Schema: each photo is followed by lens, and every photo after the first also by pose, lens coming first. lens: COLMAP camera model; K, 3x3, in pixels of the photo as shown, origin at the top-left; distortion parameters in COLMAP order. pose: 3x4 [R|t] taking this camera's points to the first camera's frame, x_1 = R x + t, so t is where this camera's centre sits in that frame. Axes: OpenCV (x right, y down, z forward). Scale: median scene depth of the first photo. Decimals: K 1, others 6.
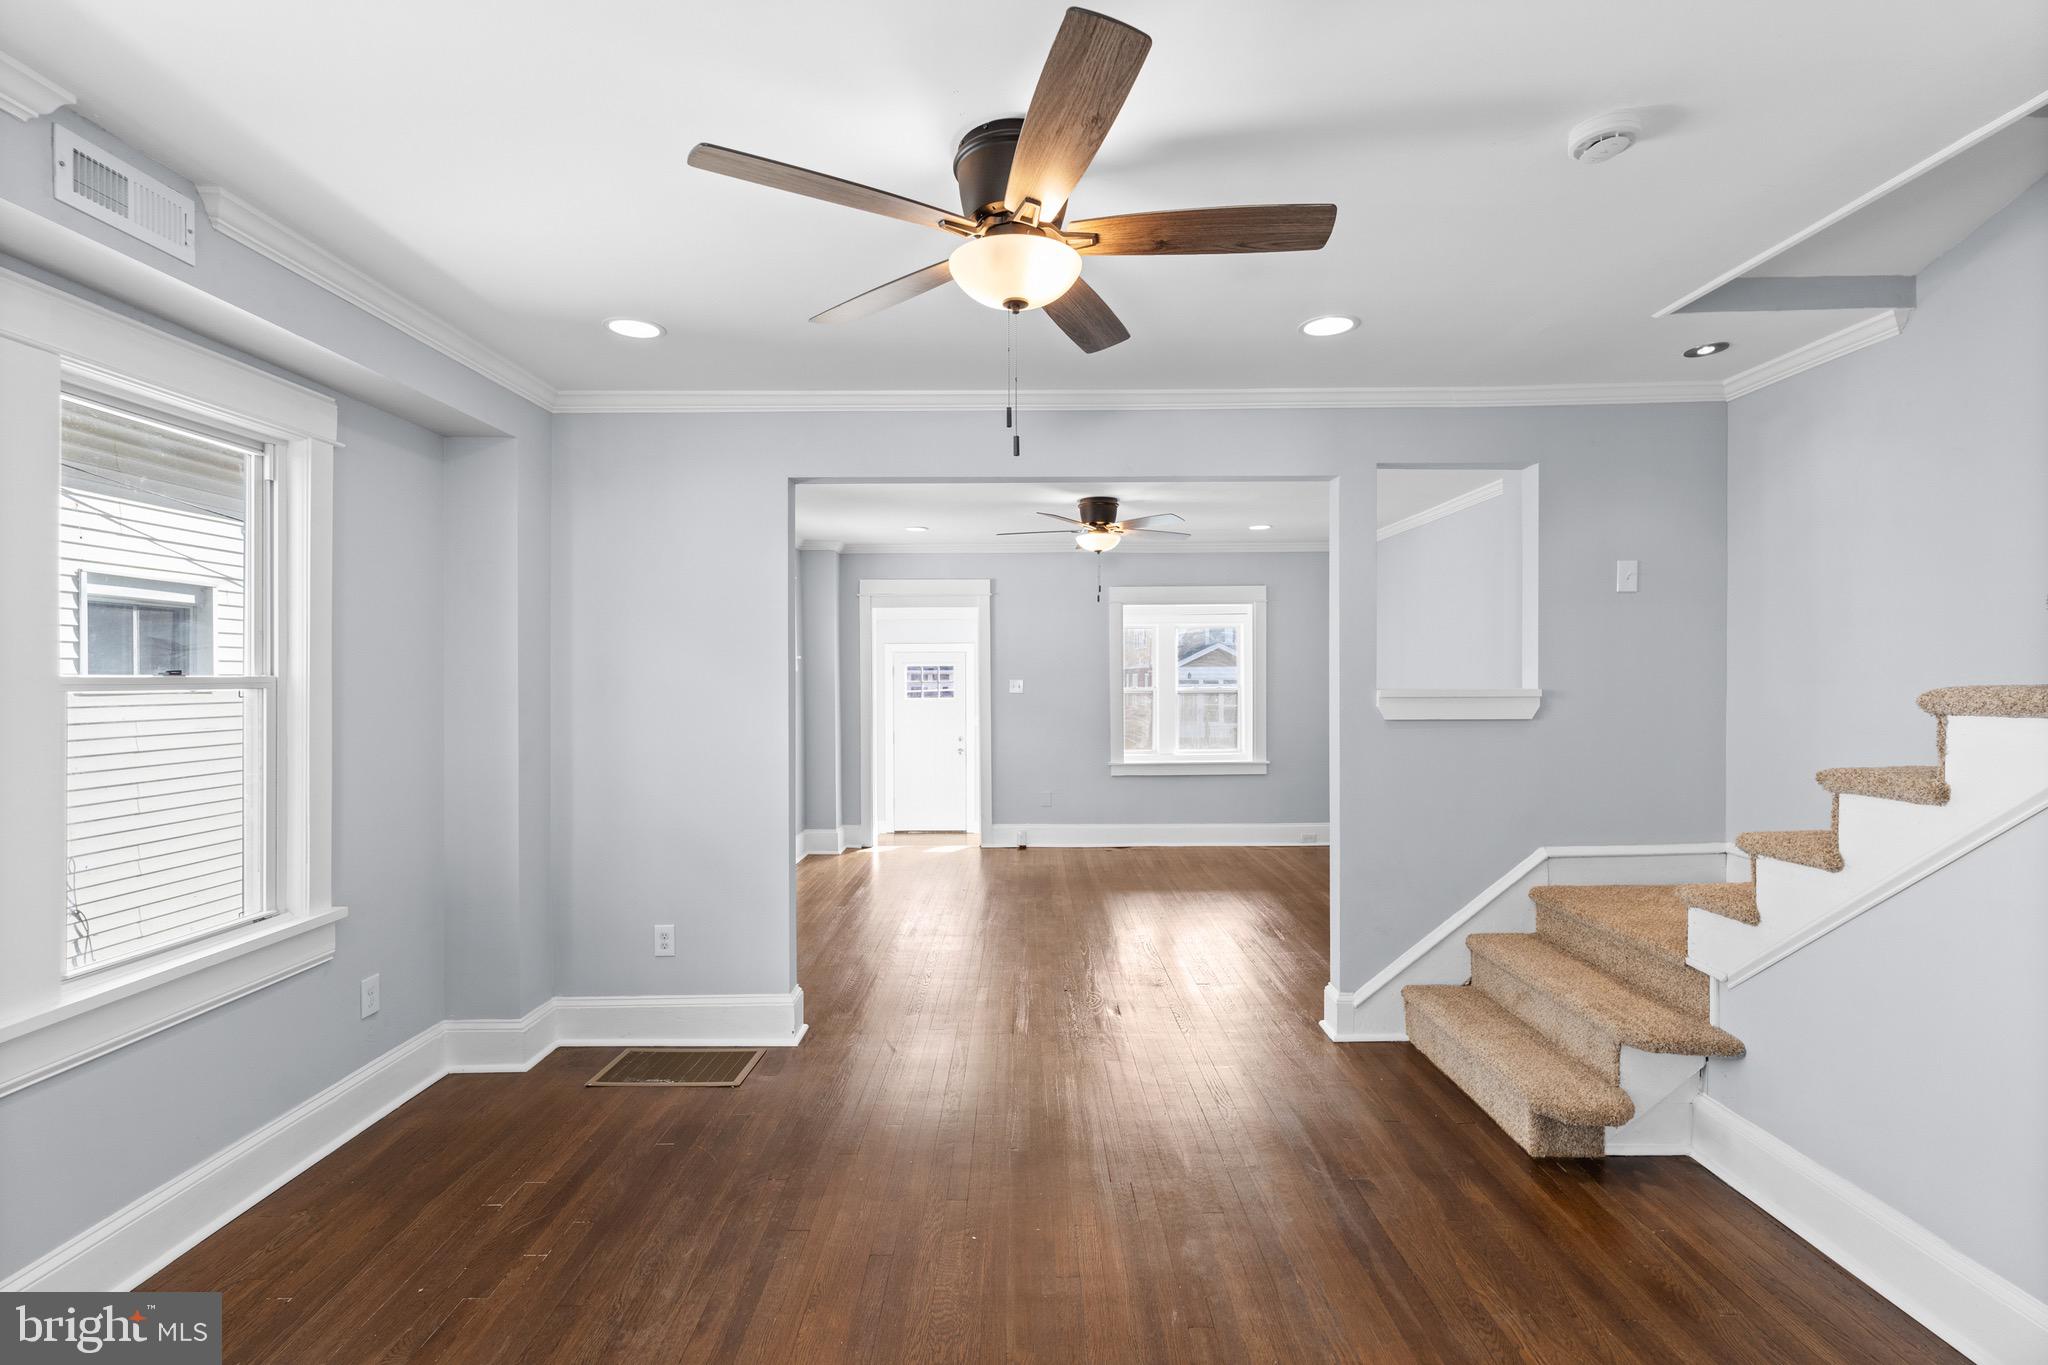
lens RADIAL K [[922.0, 0, 1017.5], [0, 922.0, 679.5], [0, 0, 1]] dist [-0.004594, 0.003317]
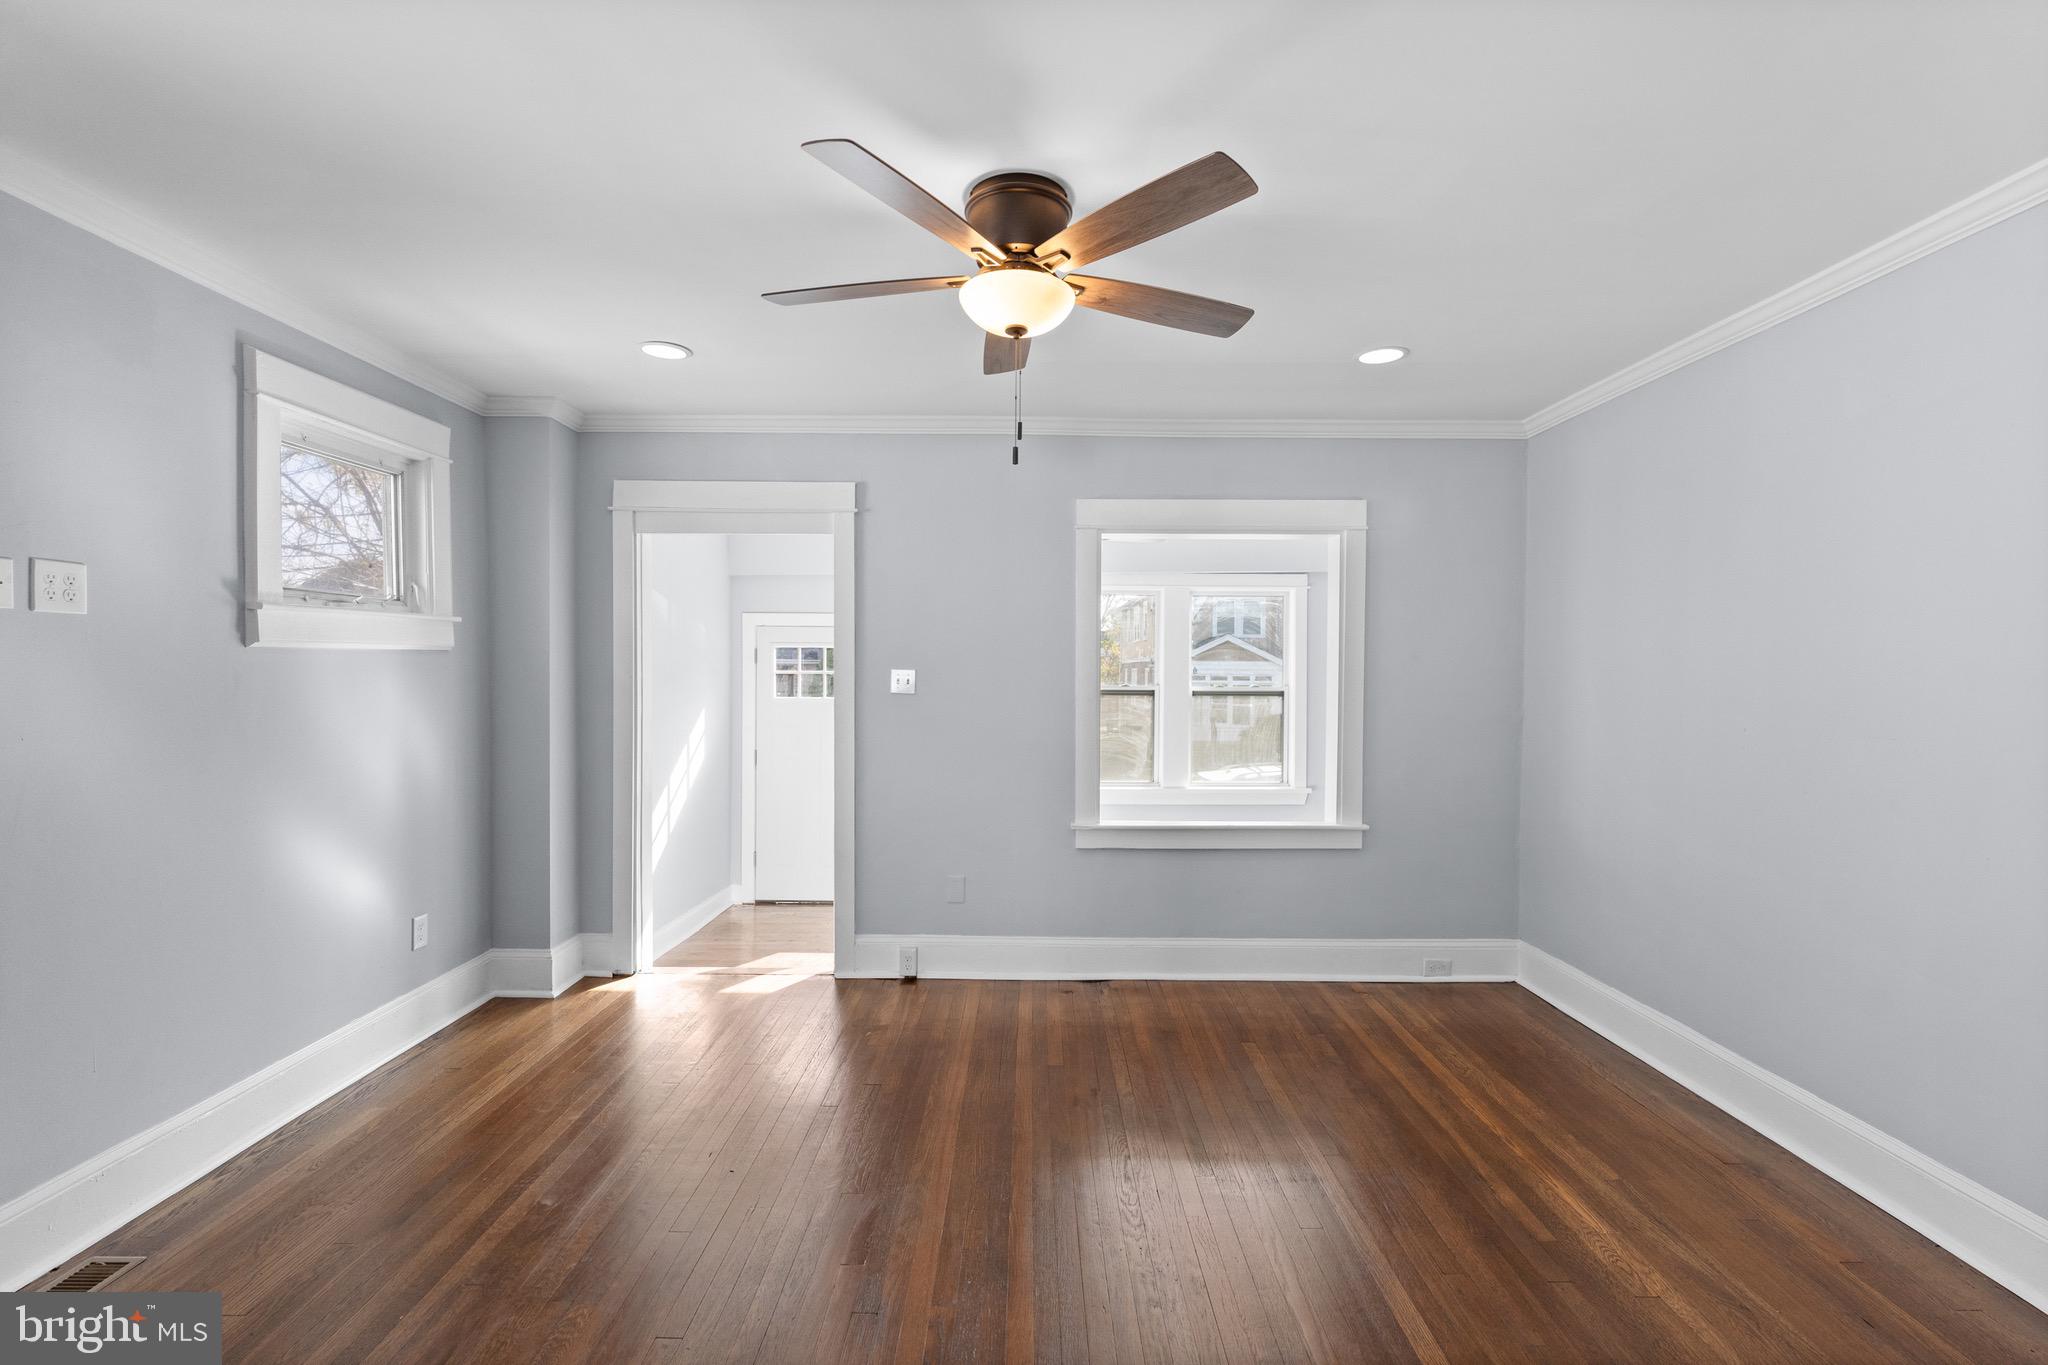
lens RADIAL K [[922.0, 0, 1021.8], [0, 922.0, 686.4], [0, 0, 1]] dist [-0.004594, 0.003317]
pose [[0.999918, 0.012501, 0.002902, 0.067520], [-0.012539, 0.999833, 0.013283, 0.002247], [-0.002736, -0.013319, 0.999908, 0.459684]]
